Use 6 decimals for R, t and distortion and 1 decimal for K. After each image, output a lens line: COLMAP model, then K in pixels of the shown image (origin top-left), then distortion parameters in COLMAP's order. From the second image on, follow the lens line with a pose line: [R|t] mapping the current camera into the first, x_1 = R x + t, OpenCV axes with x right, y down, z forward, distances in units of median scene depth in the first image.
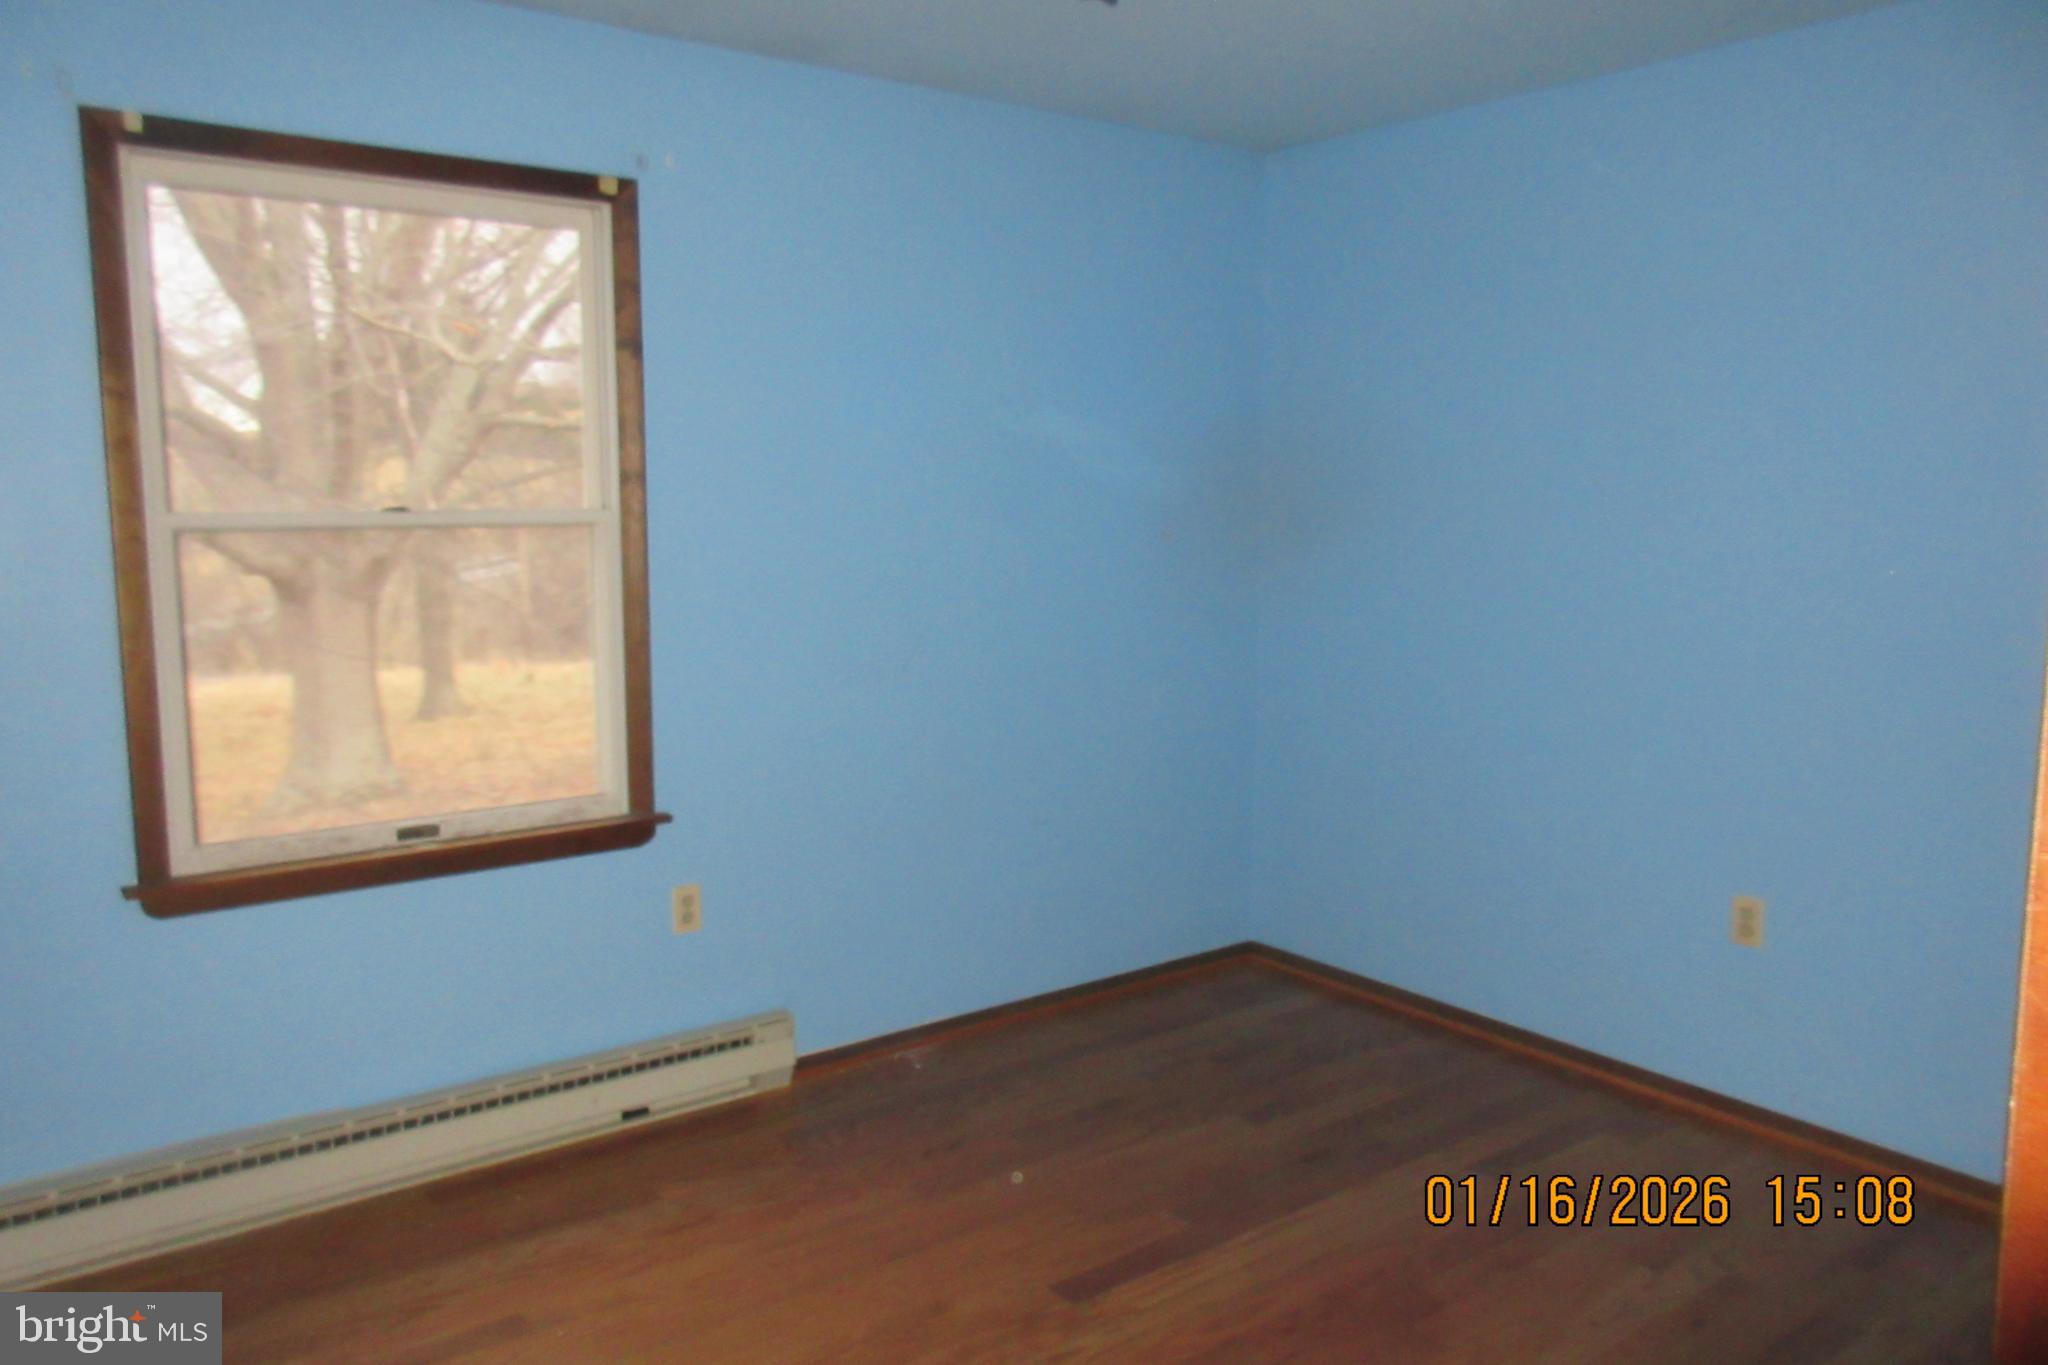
lens RADIAL K [[1509.1, 0, 1028.3], [0, 1509.1, 679.9], [0, 0, 1]] dist [0.006368, 0.007460]
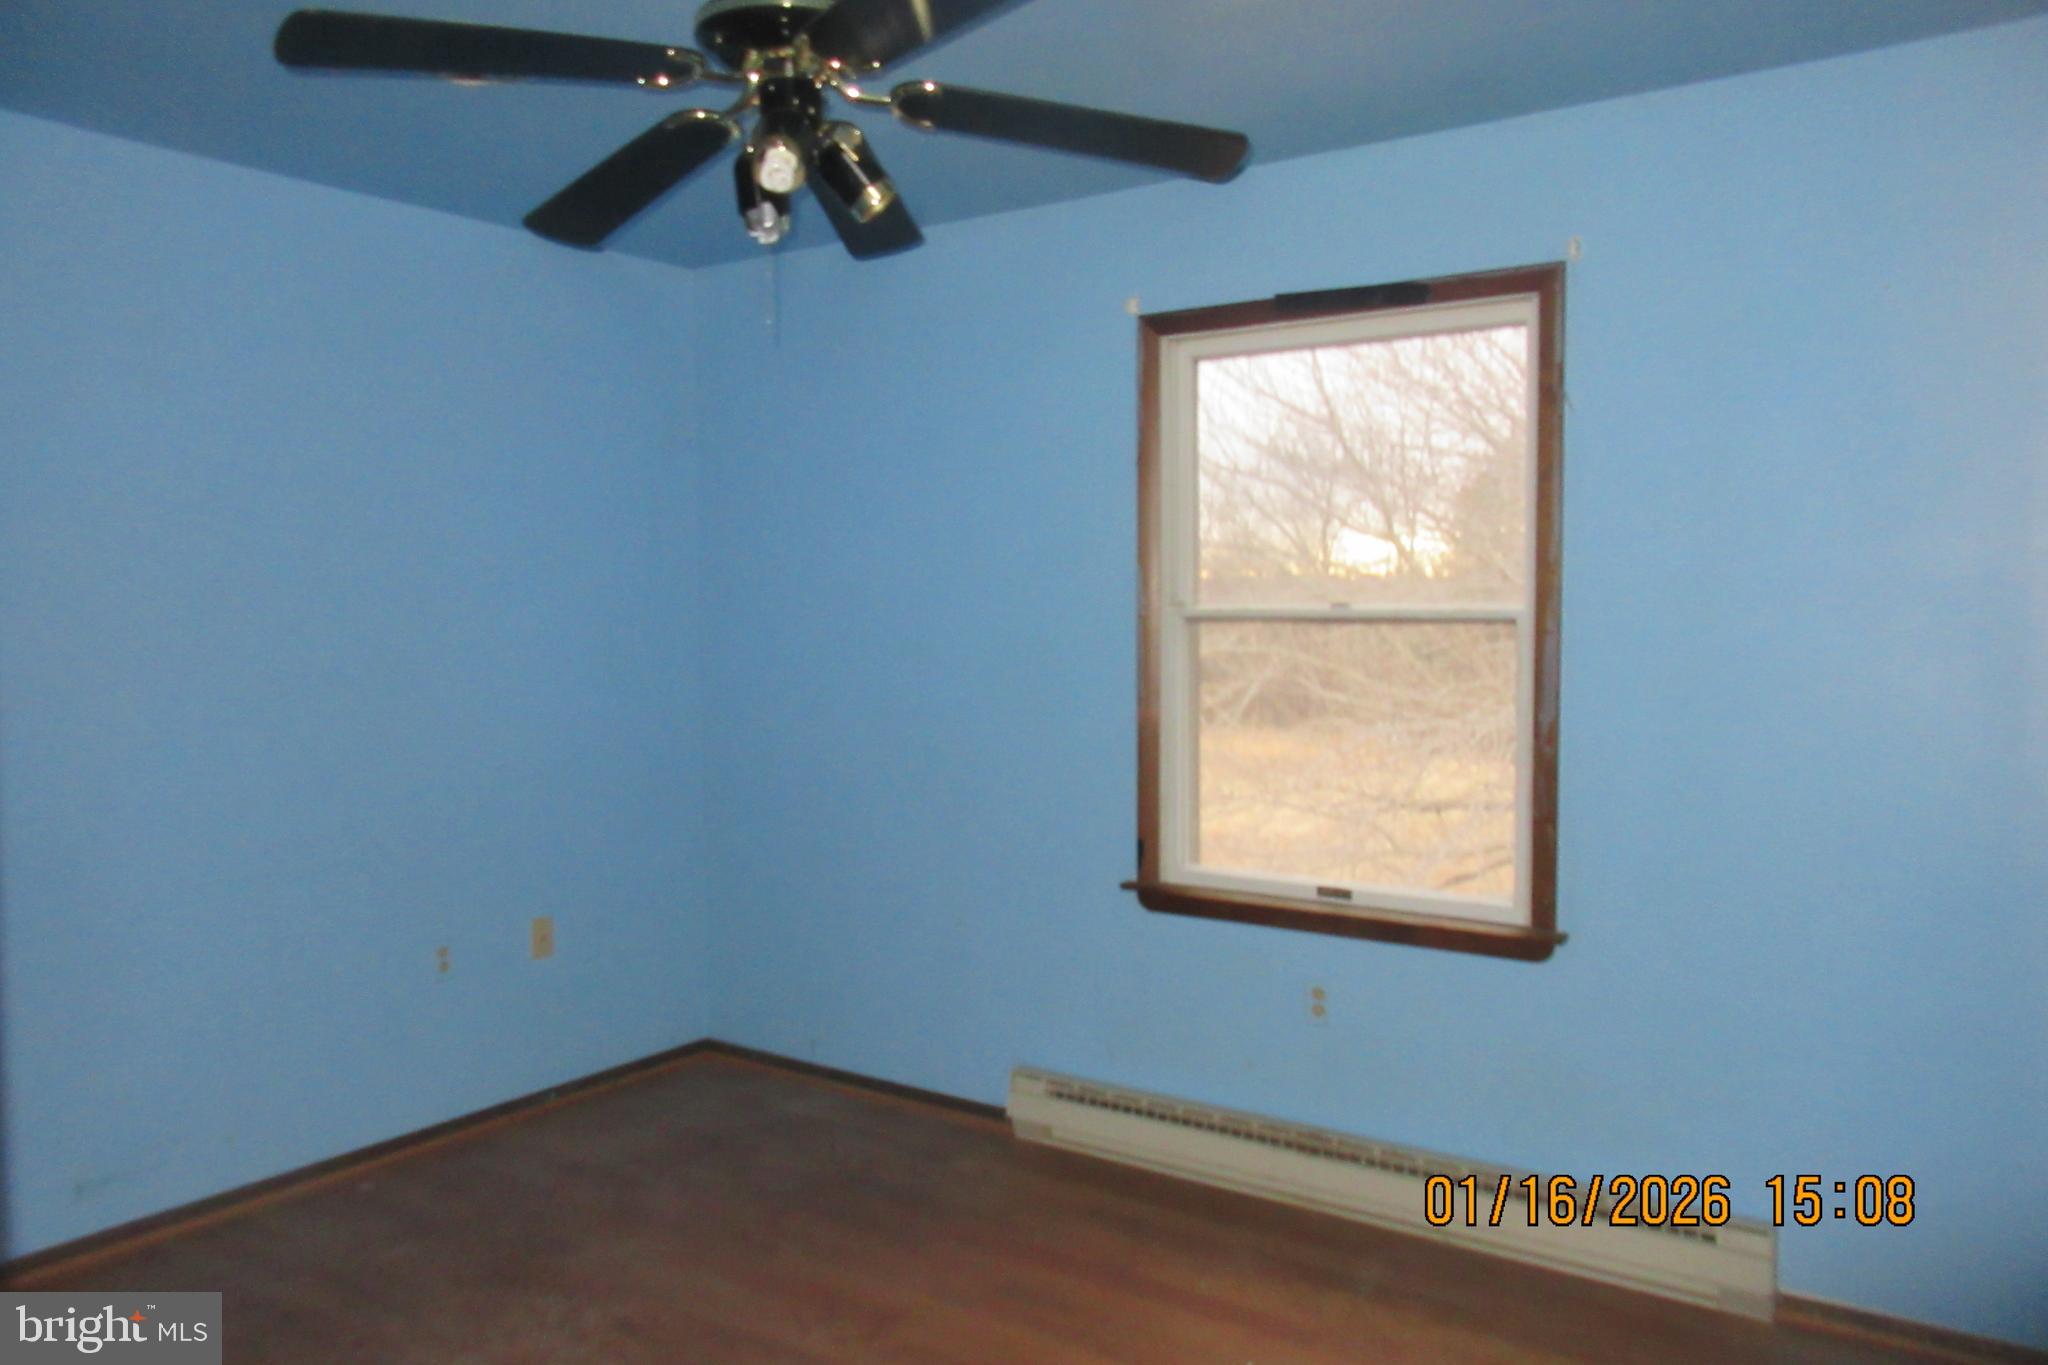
lens RADIAL K [[1509.1, 0, 1026.4], [0, 1509.1, 680.1], [0, 0, 1]] dist [0.006368, 0.007460]
pose [[0.308734, 0.054758, -0.949571, 0.569758], [-0.111903, 0.993499, 0.020908, -0.052636], [0.944543, 0.099805, 0.312855, 0.419782]]
